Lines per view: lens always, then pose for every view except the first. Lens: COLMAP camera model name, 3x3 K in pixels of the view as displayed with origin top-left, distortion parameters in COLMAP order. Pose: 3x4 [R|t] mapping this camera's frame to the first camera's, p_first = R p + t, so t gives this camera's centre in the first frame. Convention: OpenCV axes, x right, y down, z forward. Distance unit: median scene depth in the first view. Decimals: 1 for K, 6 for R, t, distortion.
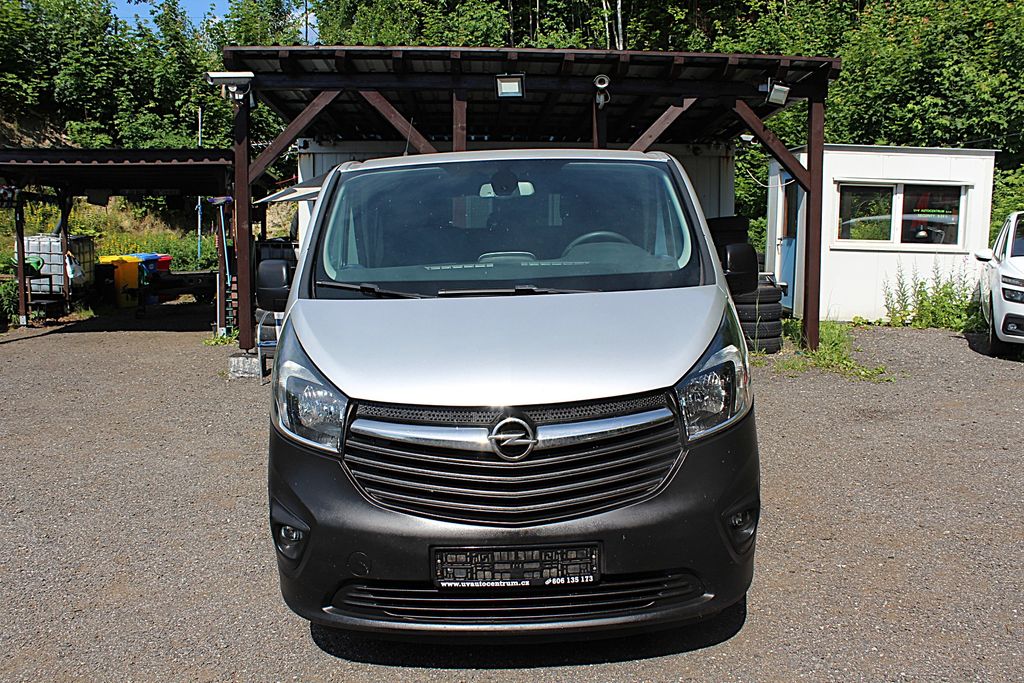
lens RADIAL K [[867.2, 0, 511.3], [0, 867.2, 388.8], [0, 0, 1]] dist [-0.122787, 0.079627]
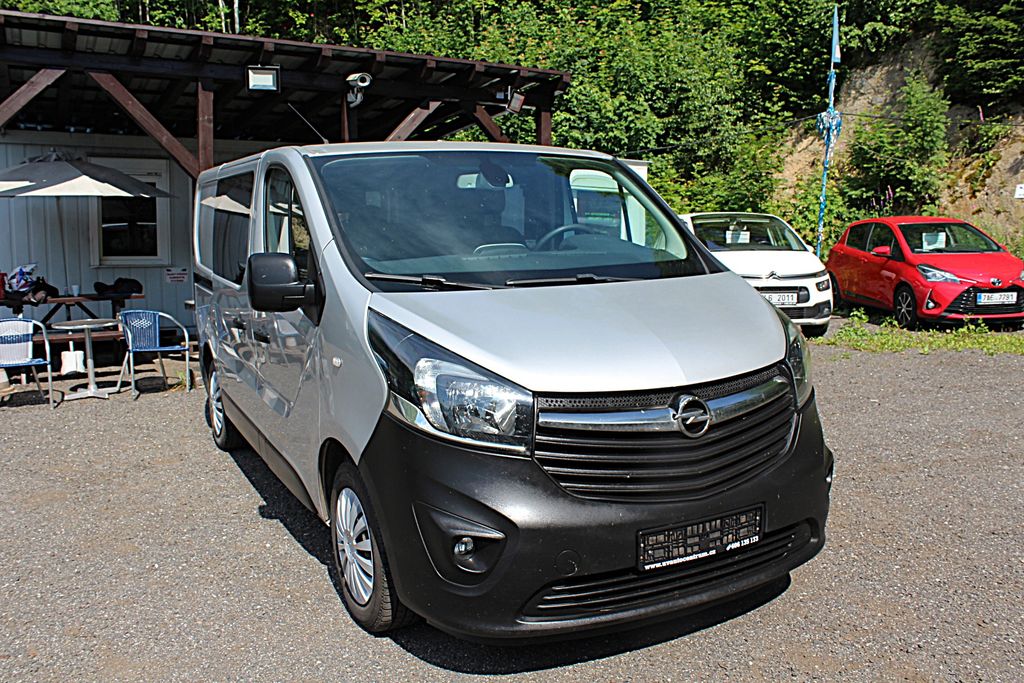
lens RADIAL K [[867.2, 0, 490.3], [0, 867.2, 394.3], [0, 0, 1]] dist [-0.122787, 0.079627]
pose [[0.893182, -0.077963, 0.442886, -0.213860], [0.079188, 0.996735, 0.015759, -0.001446], [-0.442668, 0.020996, 0.896440, 0.056552]]
